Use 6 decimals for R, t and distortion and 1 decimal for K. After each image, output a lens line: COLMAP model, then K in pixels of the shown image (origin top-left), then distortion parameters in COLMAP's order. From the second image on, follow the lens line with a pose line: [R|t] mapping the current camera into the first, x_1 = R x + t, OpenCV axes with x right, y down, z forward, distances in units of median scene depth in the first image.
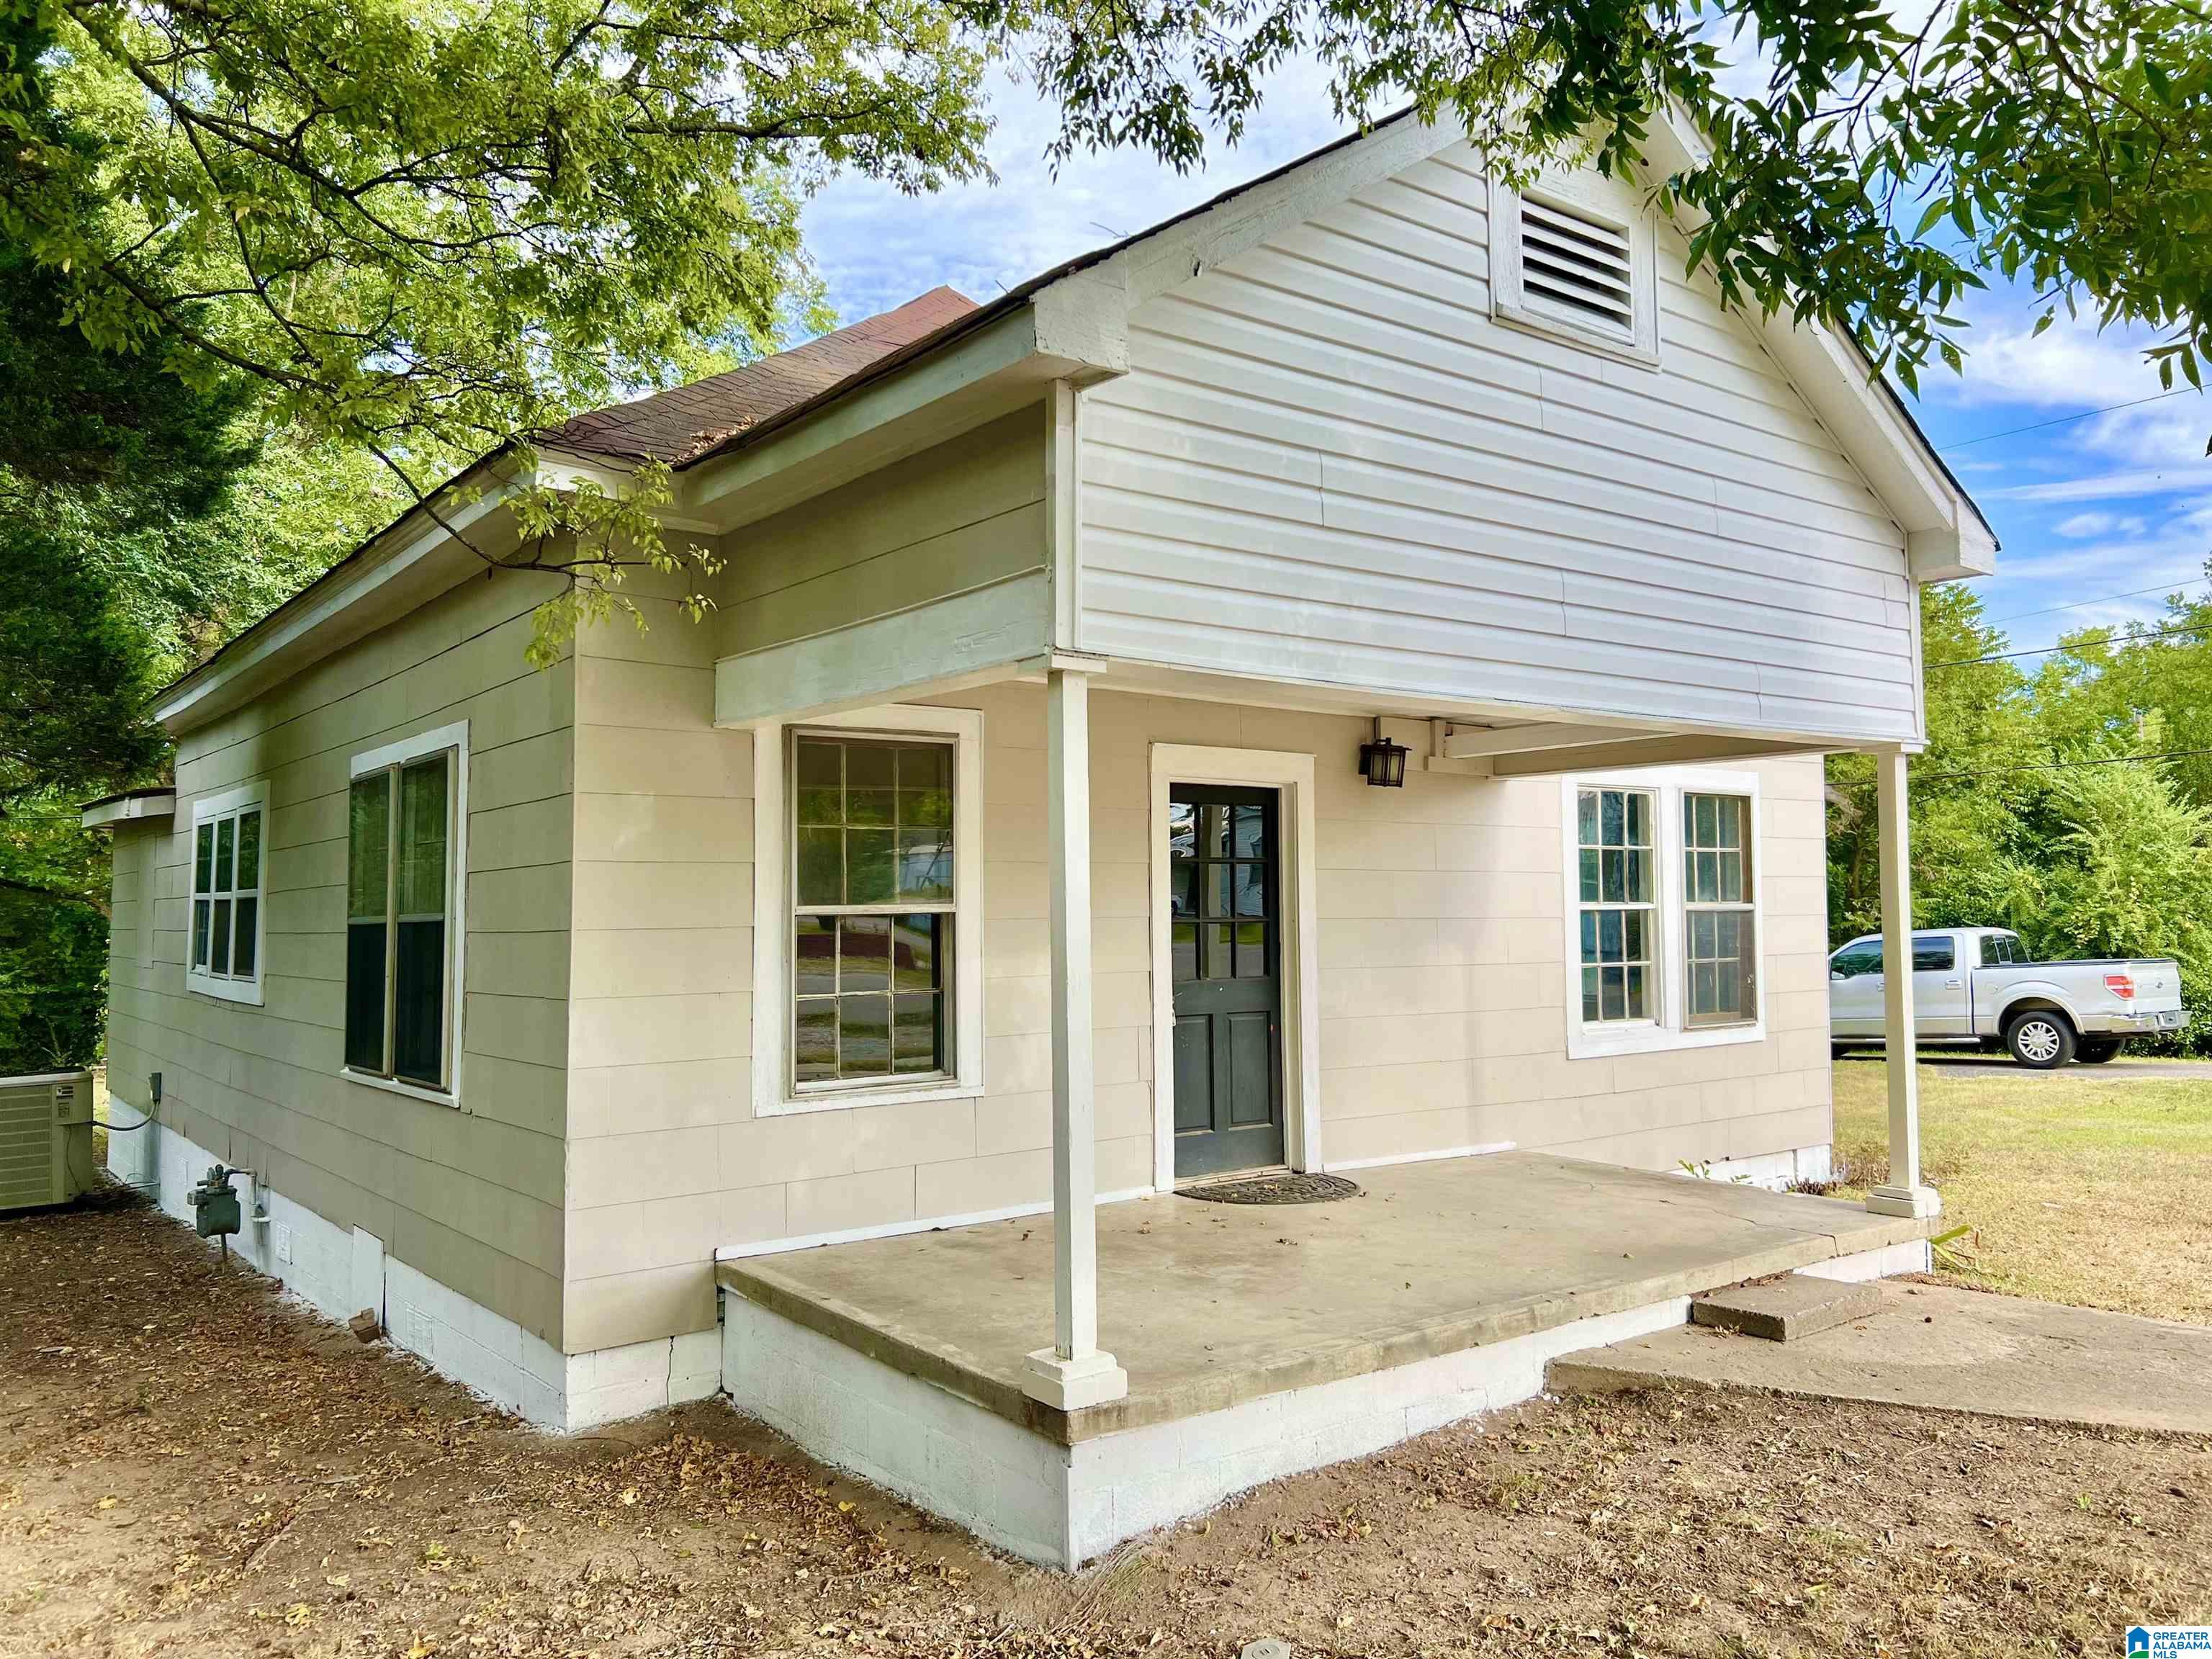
lens RADIAL K [[1658.5, 0, 1111.5], [0, 1658.5, 816.2], [0, 0, 1]] dist [0.045985, -0.064728]
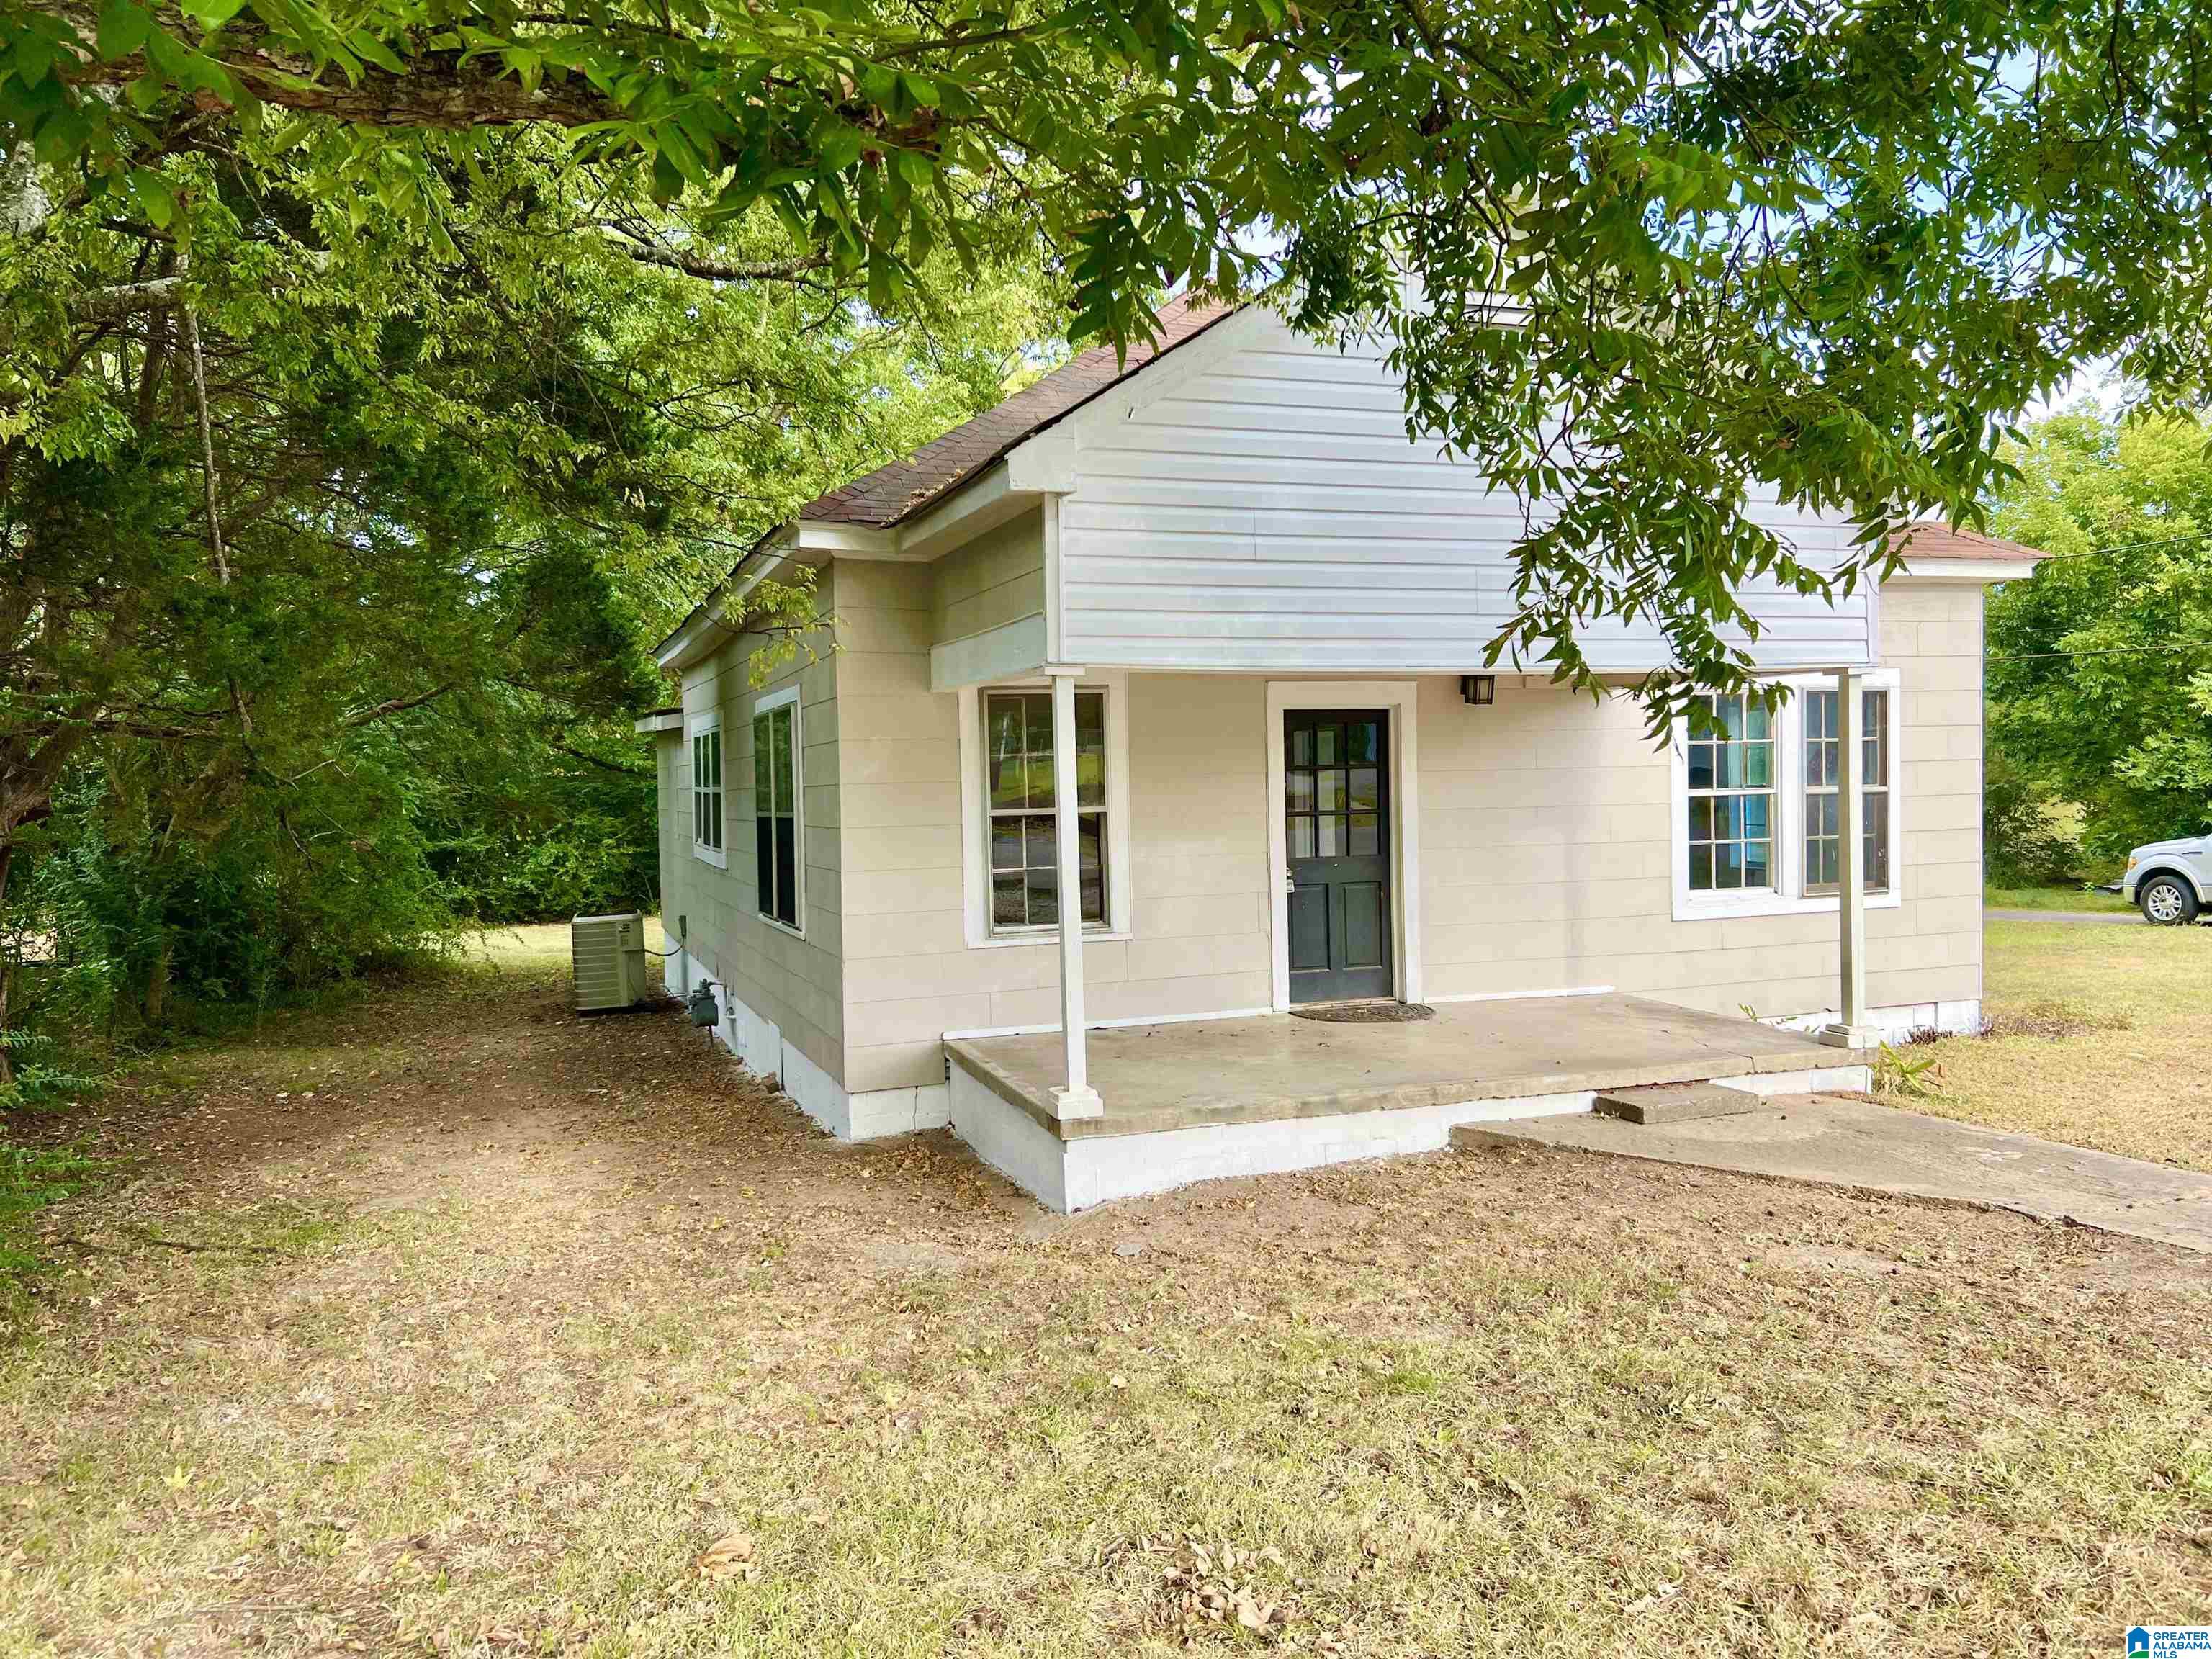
lens RADIAL K [[1658.5, 0, 1111.5], [0, 1658.5, 816.2], [0, 0, 1]] dist [0.045985, -0.064728]
pose [[0.952787, -0.003942, -0.303615, 0.309828], [0.030038, 0.996235, 0.081326, -0.048556], [0.302152, -0.086606, 0.949318, -0.318707]]
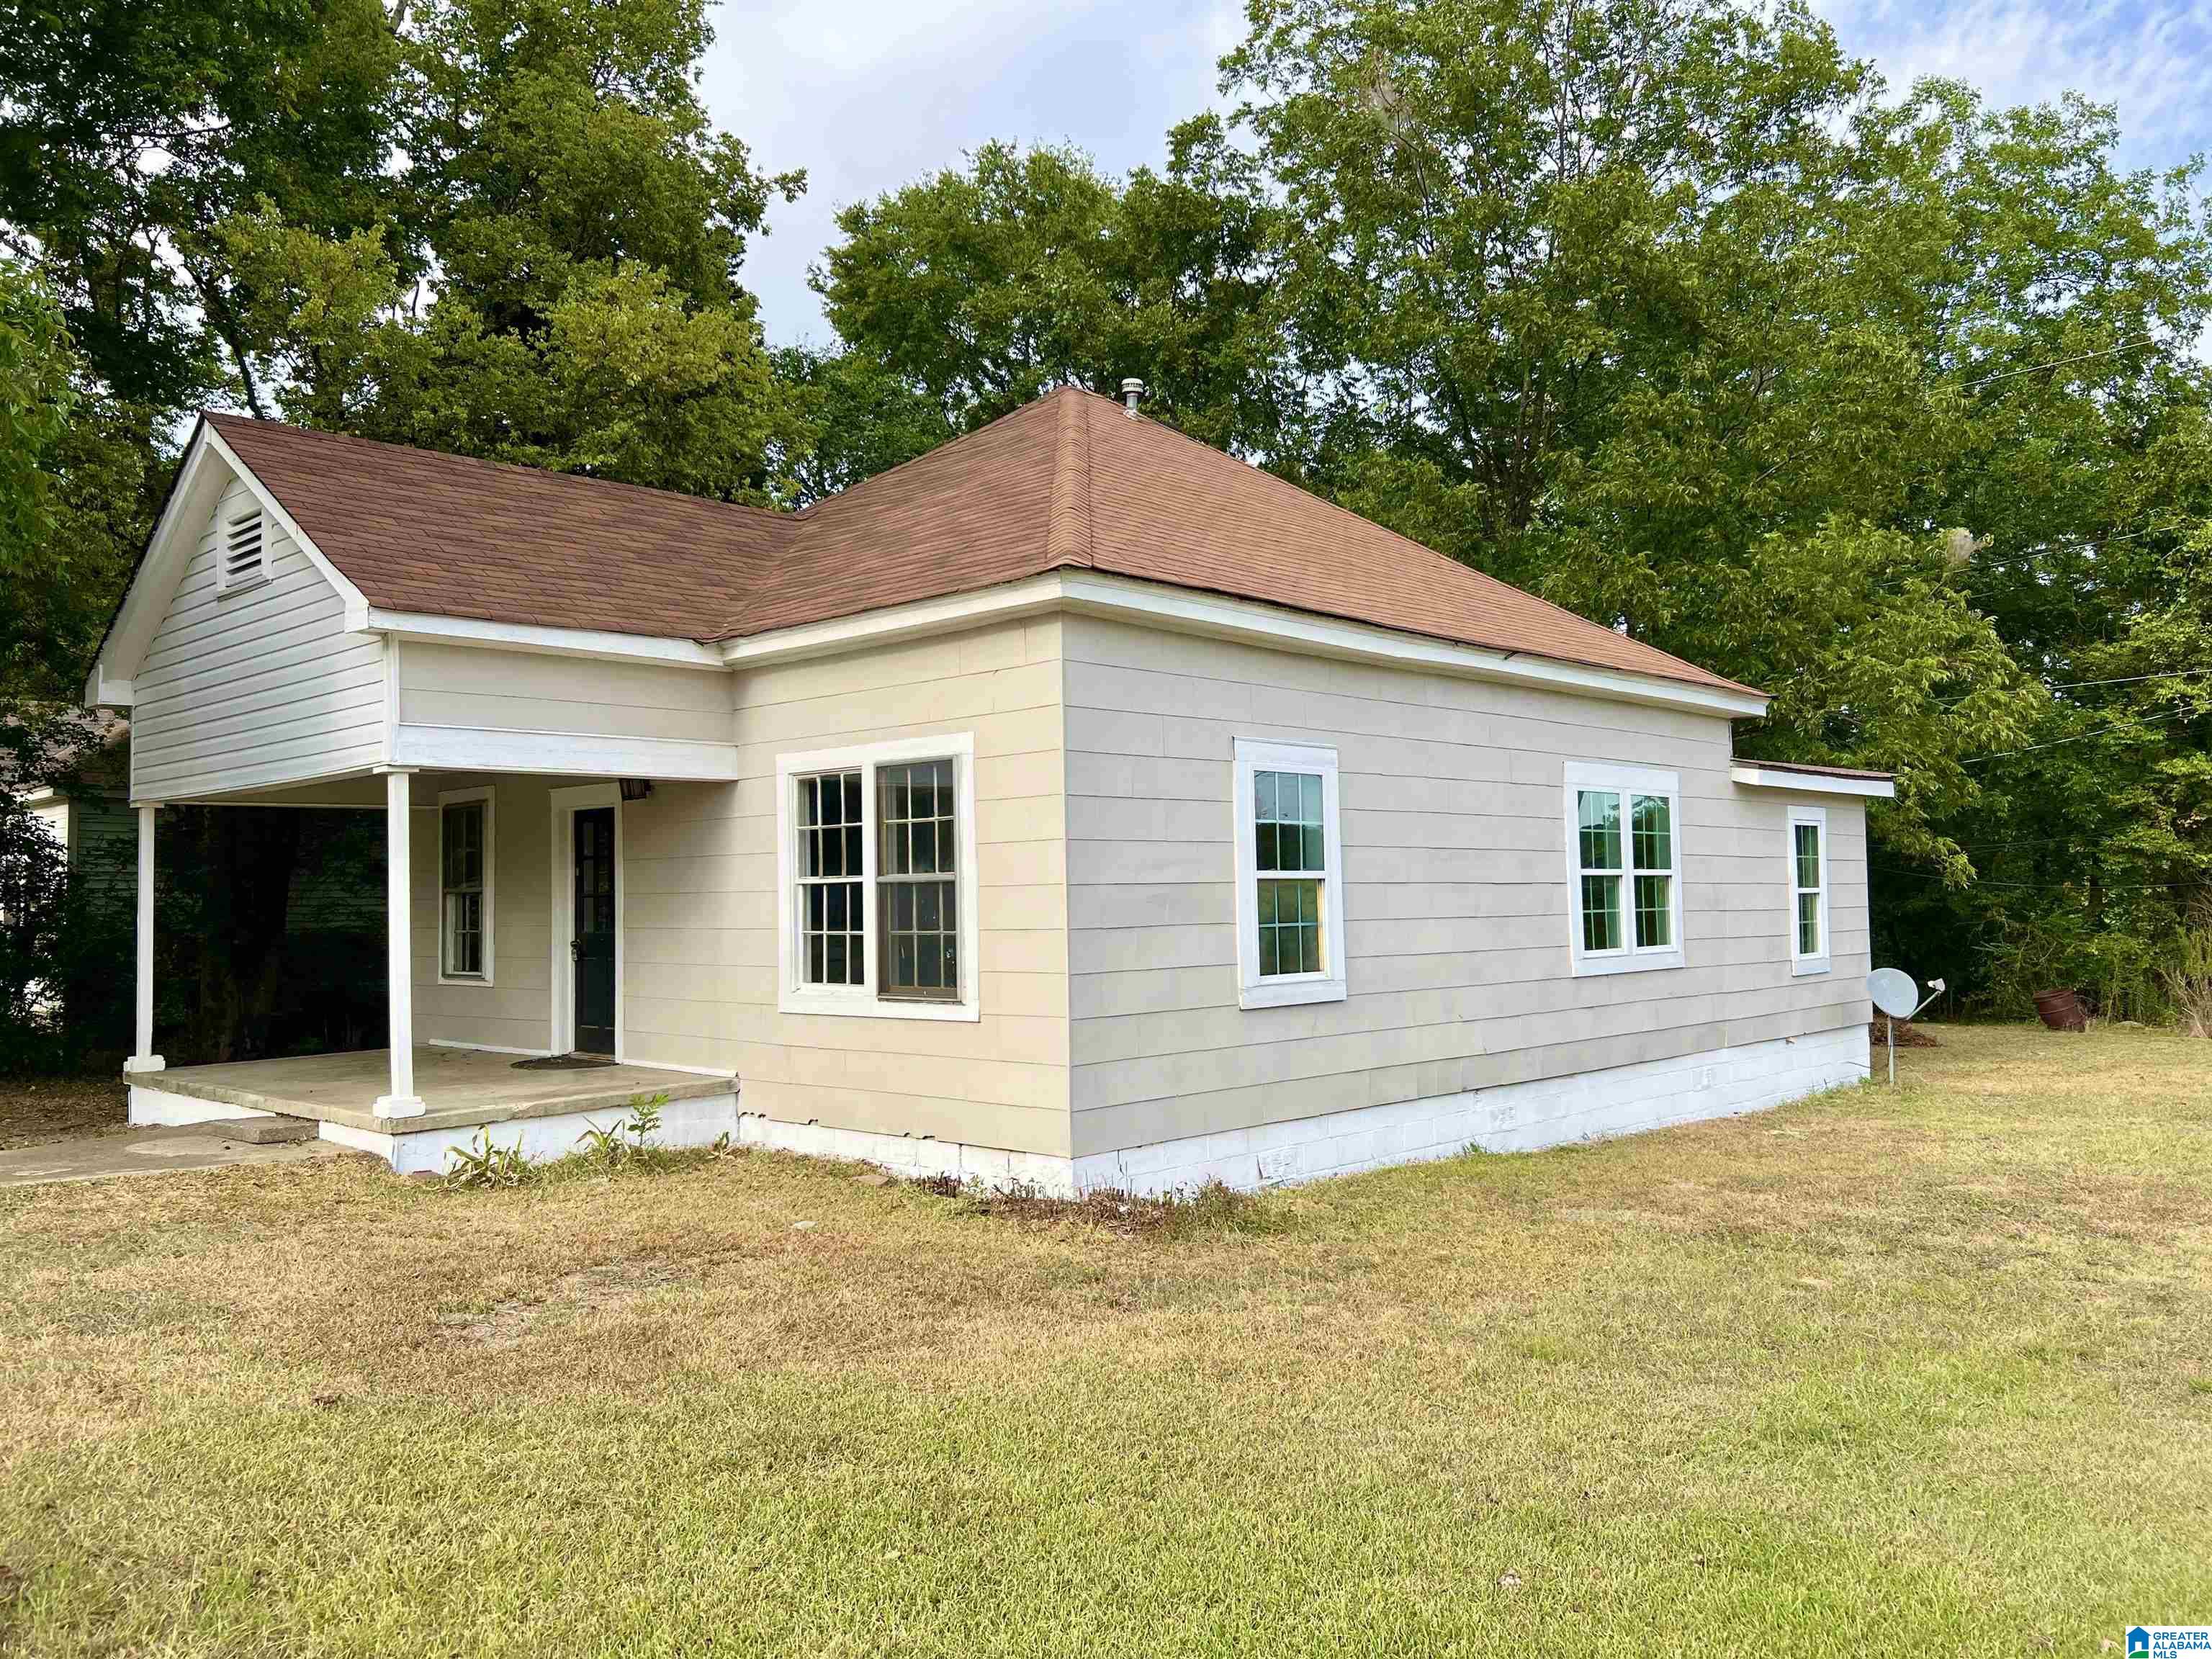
lens RADIAL K [[1658.5, 0, 1111.5], [0, 1658.5, 816.2], [0, 0, 1]] dist [0.045985, -0.064728]
pose [[0.171862, -0.041351, -0.984253, 1.789726], [0.071336, 0.997018, -0.029431, 0.073590], [0.982535, -0.065154, 0.174299, 1.266042]]
